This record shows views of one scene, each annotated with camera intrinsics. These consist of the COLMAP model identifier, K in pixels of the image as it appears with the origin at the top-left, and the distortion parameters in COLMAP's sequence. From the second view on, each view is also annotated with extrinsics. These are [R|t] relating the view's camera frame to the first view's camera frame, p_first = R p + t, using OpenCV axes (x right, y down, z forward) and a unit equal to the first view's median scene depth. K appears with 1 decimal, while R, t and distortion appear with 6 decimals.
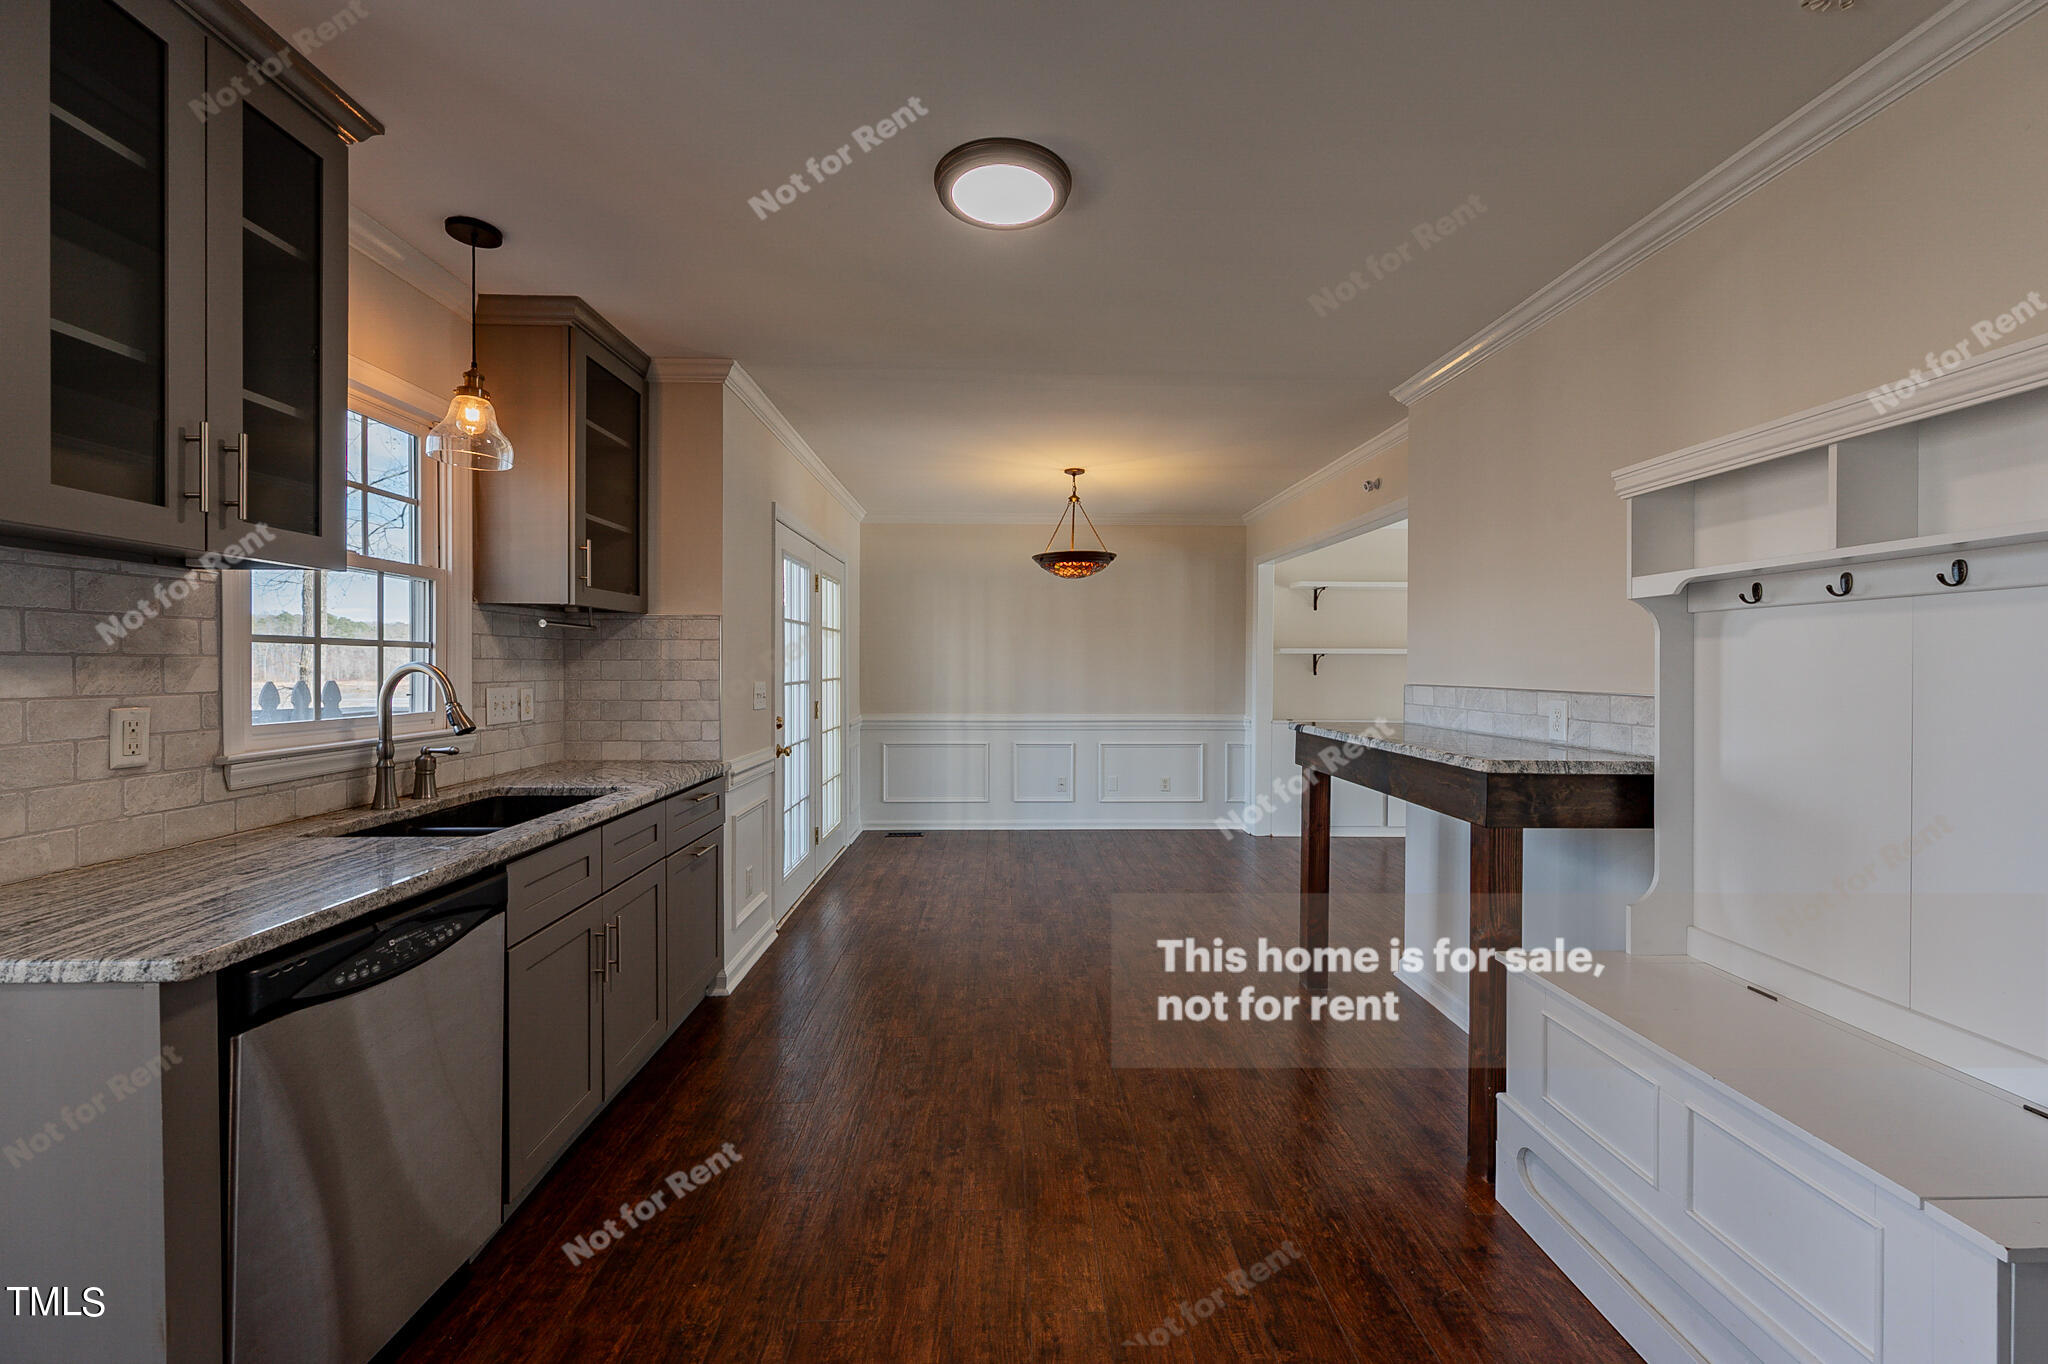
lens RADIAL K [[818.8, 0, 1025.5], [0, 818.8, 670.6], [0, 0, 1]] dist [-0.001373, -0.000454]
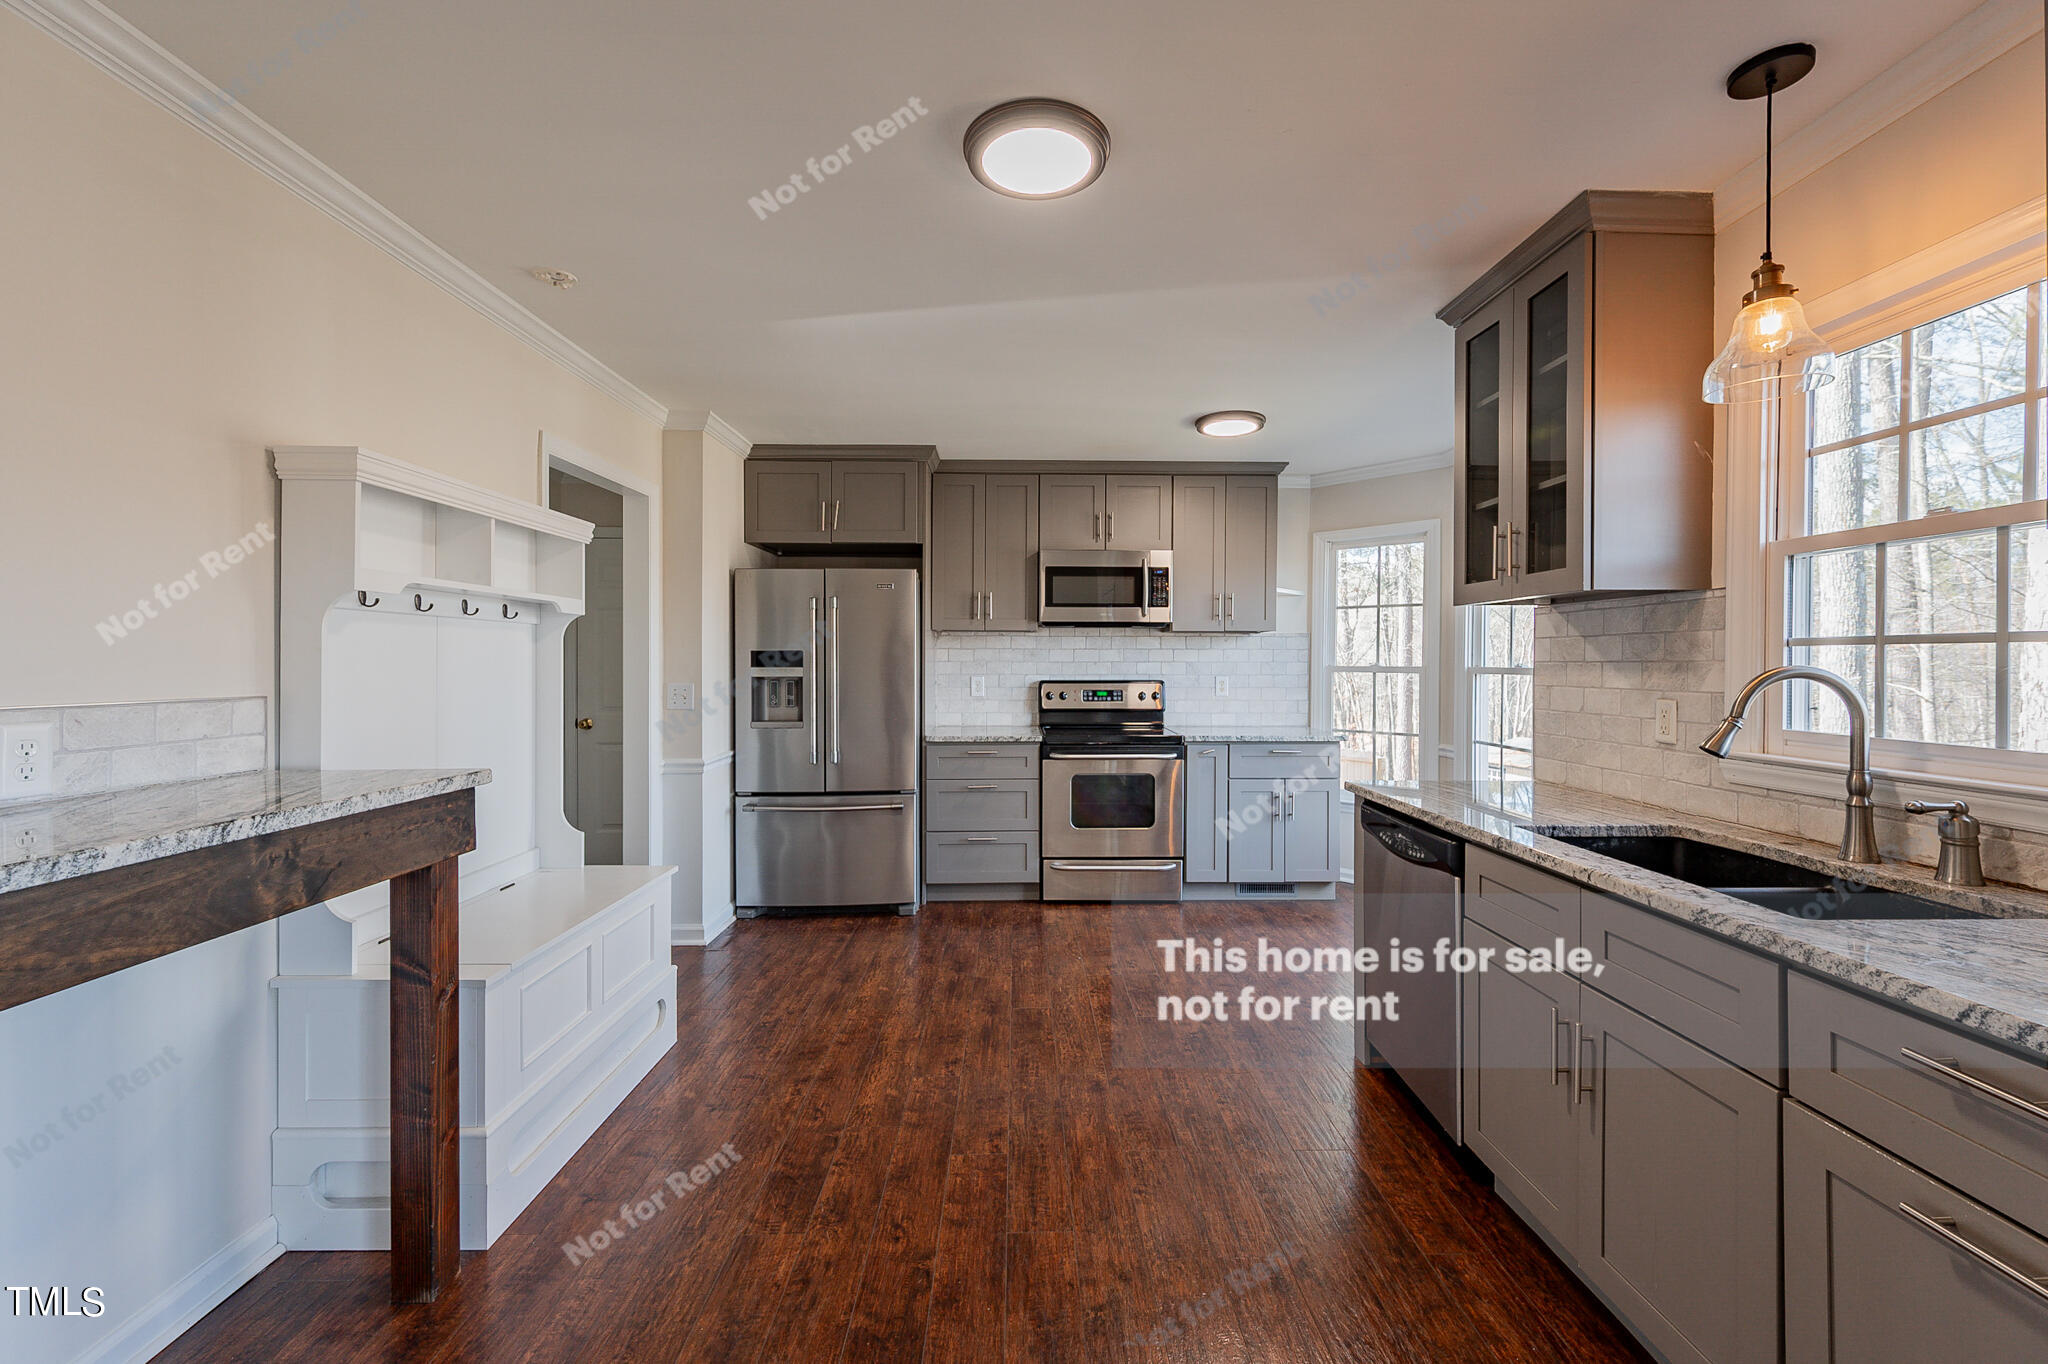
lens RADIAL K [[818.8, 0, 1033.2], [0, 818.8, 669.6], [0, 0, 1]] dist [-0.001373, -0.000454]
pose [[-0.999959, -0.005959, 0.006757, -0.035676], [-0.005878, 0.999911, 0.011954, -0.013430], [-0.006828, 0.011914, -0.999906, 2.068161]]
